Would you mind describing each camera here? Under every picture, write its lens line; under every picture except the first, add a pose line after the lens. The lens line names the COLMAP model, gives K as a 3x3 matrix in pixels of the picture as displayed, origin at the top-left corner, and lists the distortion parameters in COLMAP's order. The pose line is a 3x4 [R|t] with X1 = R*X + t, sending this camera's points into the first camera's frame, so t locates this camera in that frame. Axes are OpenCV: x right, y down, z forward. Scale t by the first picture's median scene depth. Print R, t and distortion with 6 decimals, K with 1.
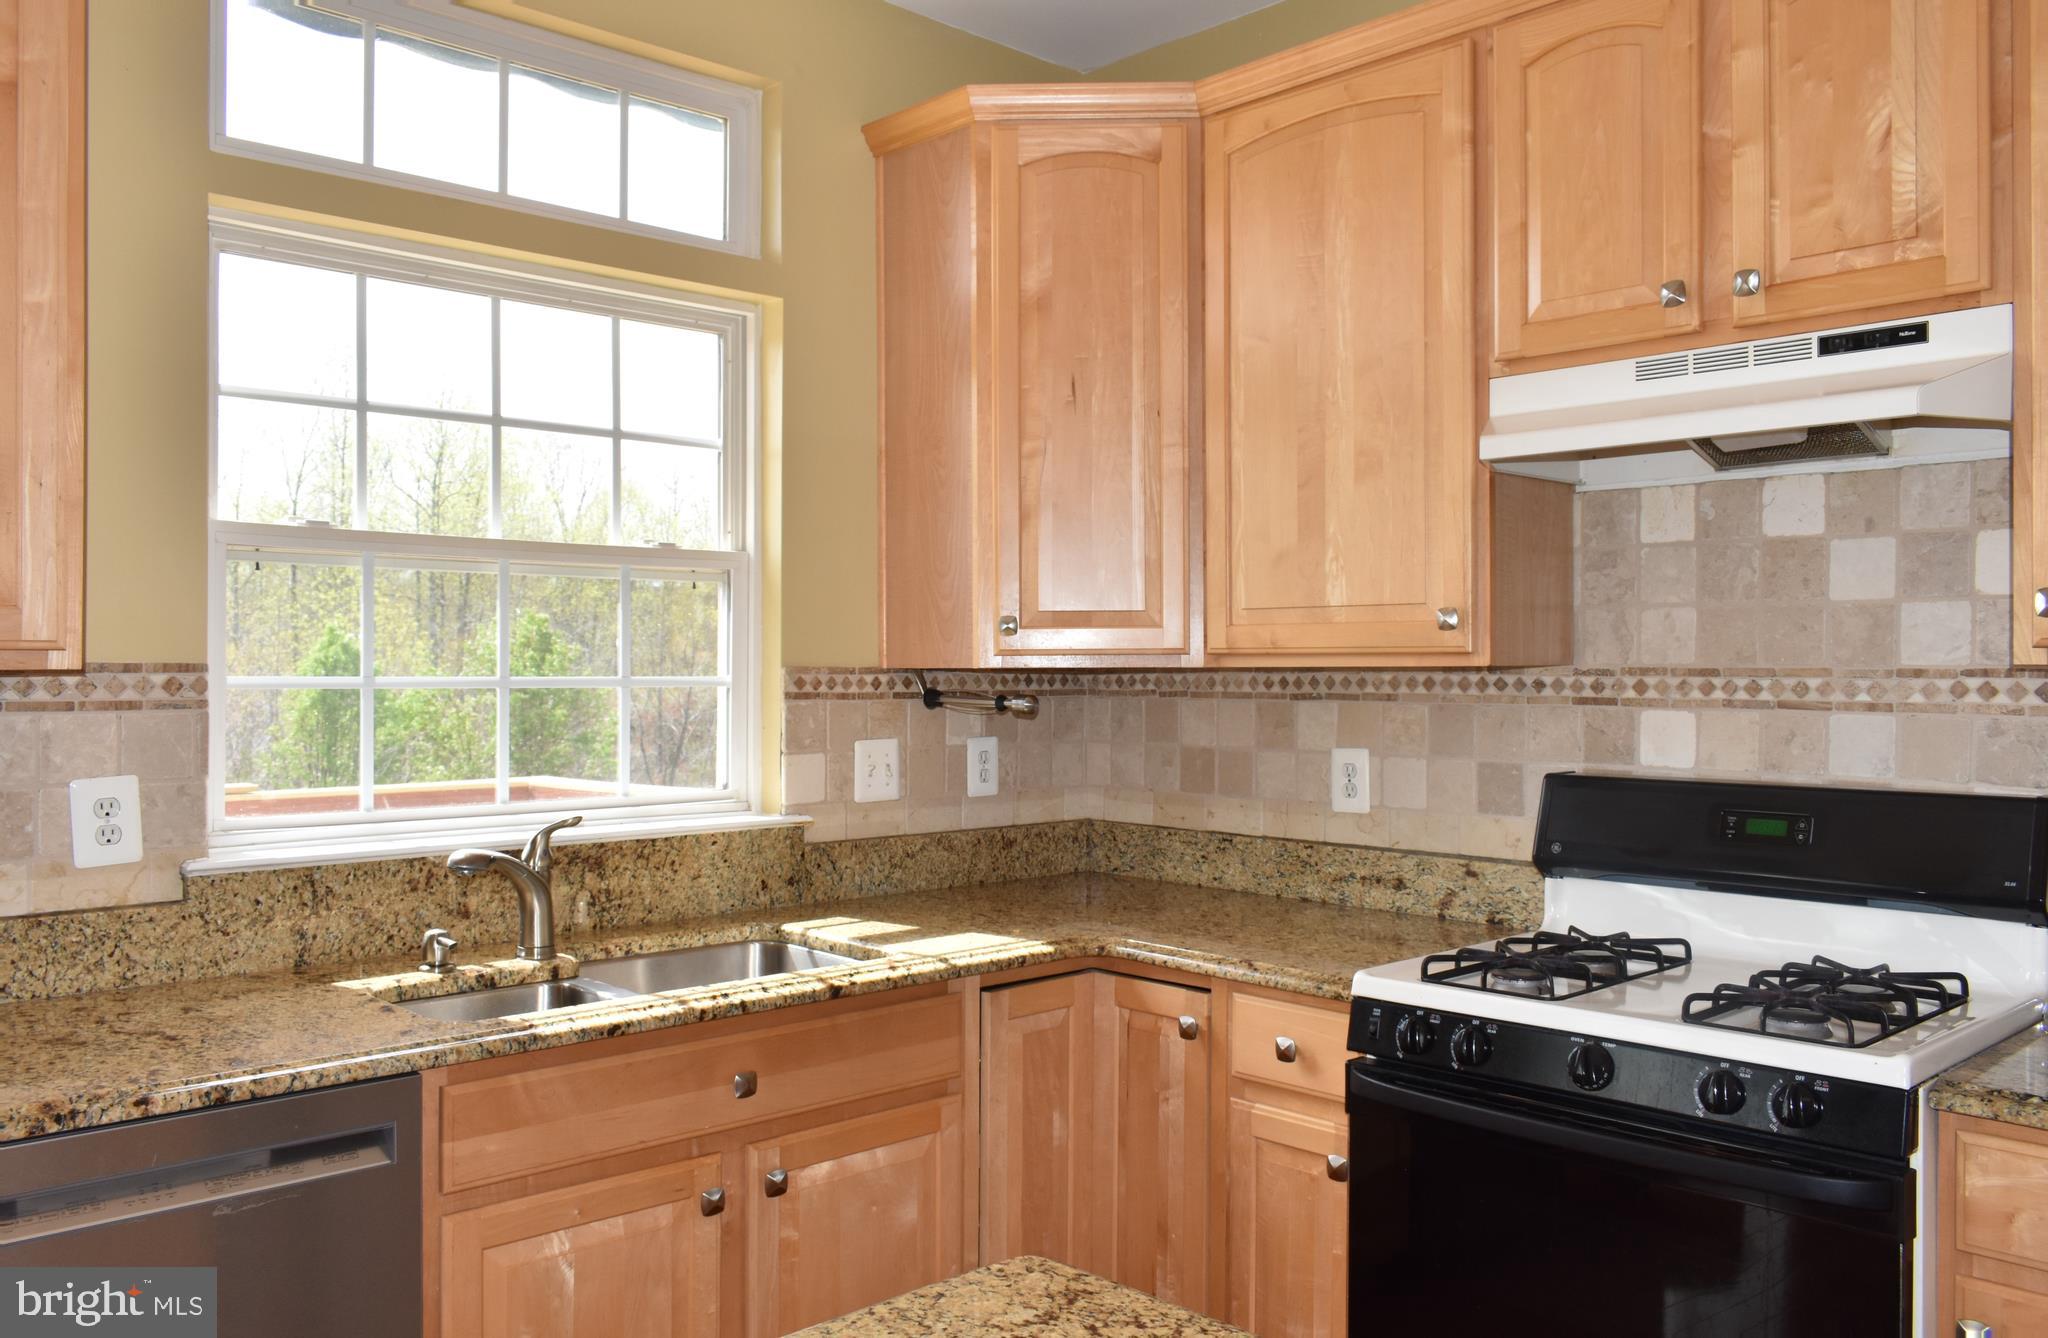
lens RADIAL K [[1625.0, 0, 1024.0], [0, 1625.0, 669.0], [0, 0, 1]] dist [0.002225, -0.001349]
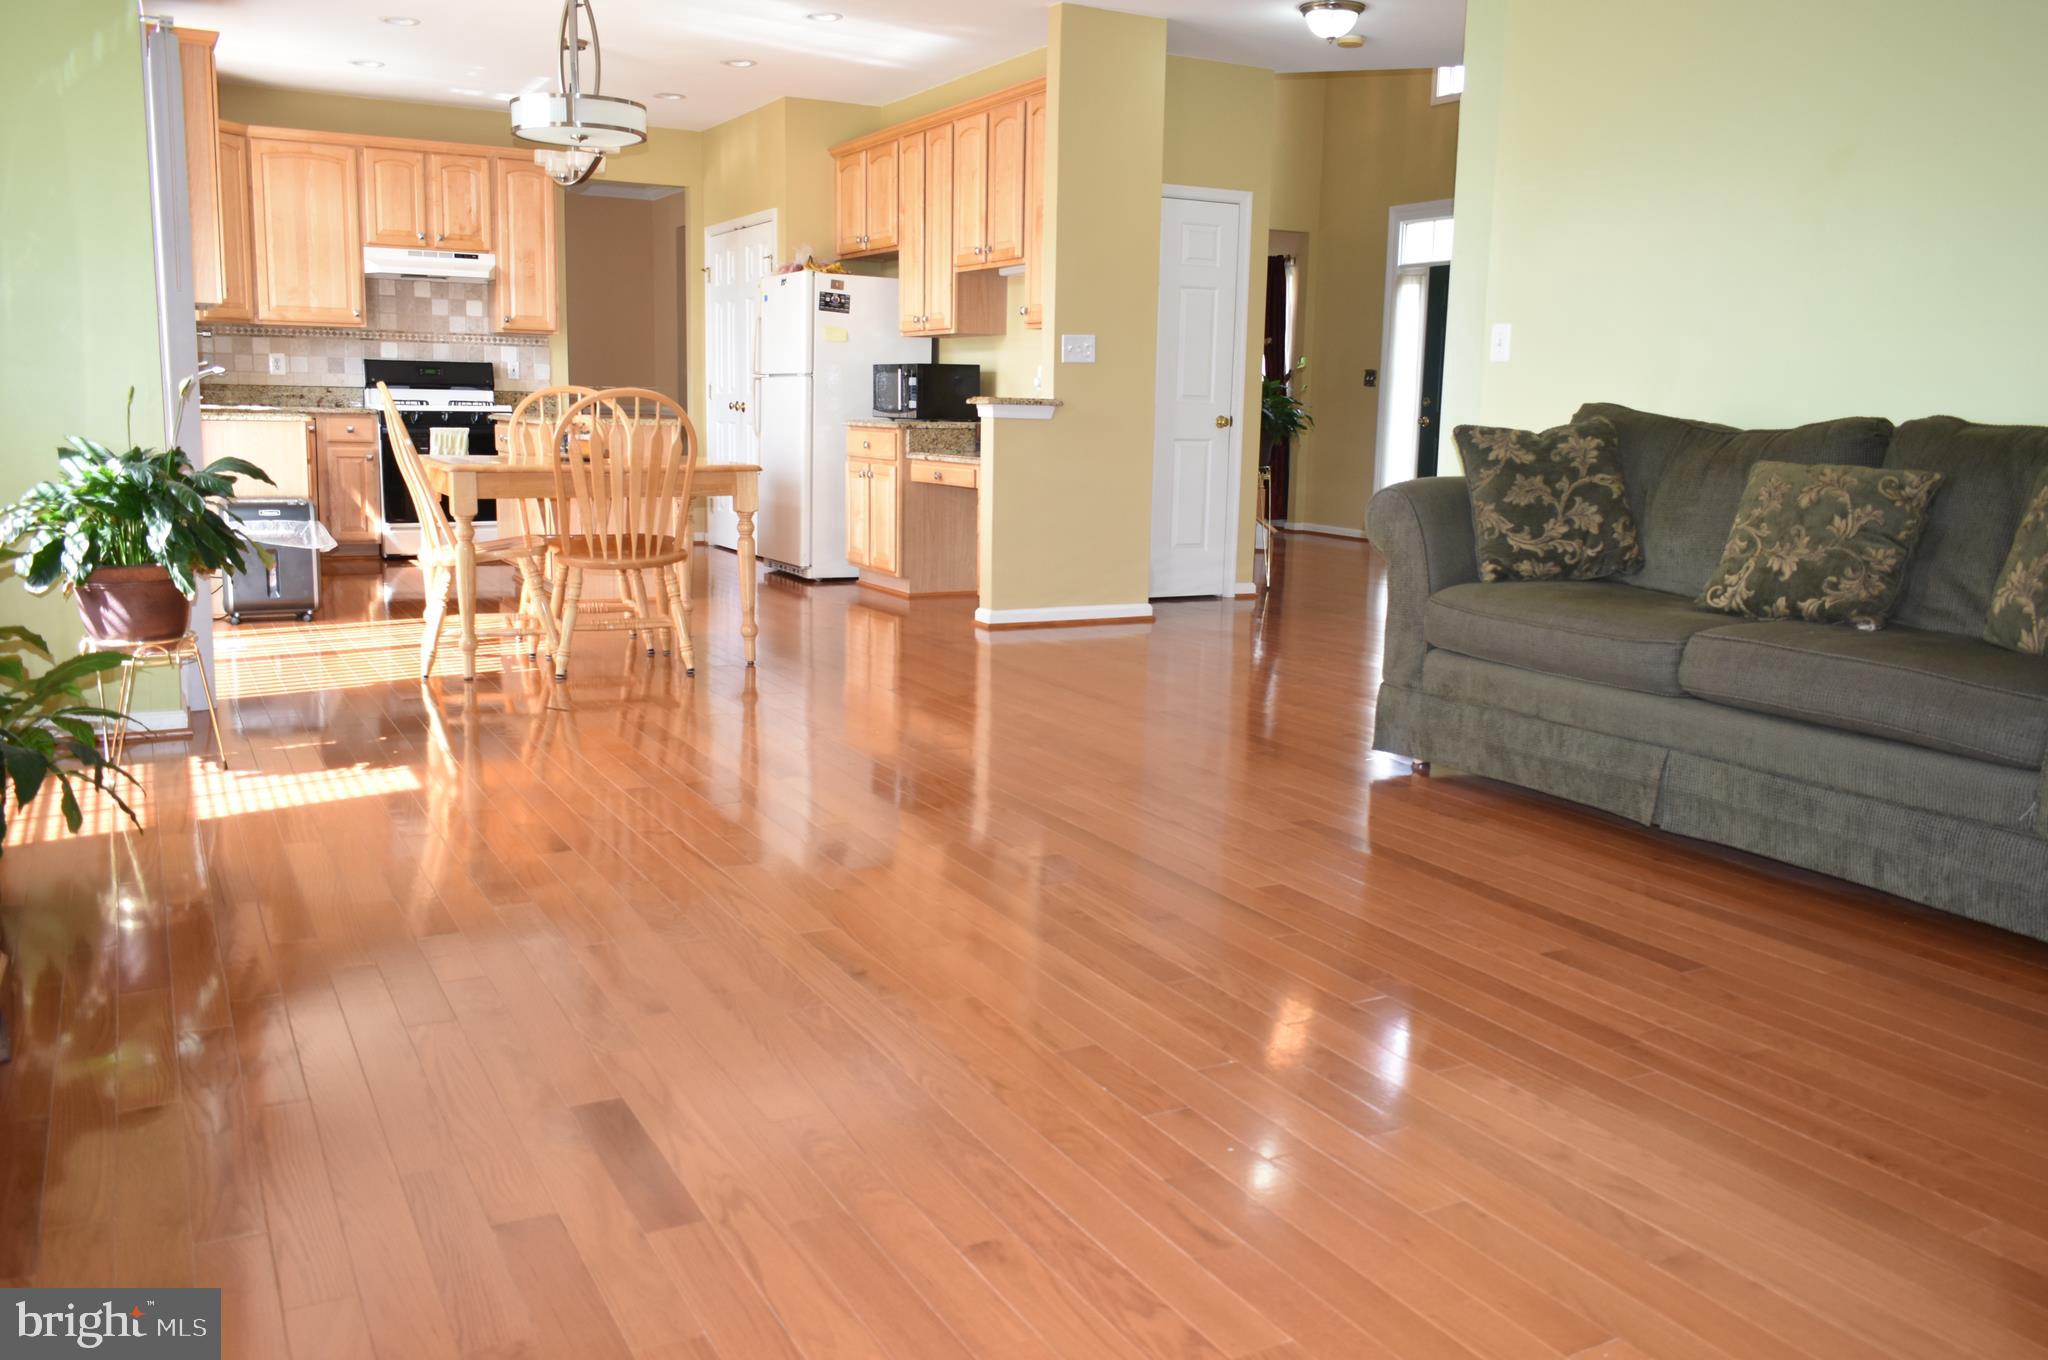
lens RADIAL K [[1642.8, 0, 1024.0], [0, 1642.8, 680.0], [0, 0, 1]] dist [-0.016989, 0.012307]
pose [[0.259331, -0.157866, 0.952799, -2.897459], [-0.022421, 0.985300, 0.169354, 0.119250], [-0.965528, -0.065281, 0.251979, -1.373668]]
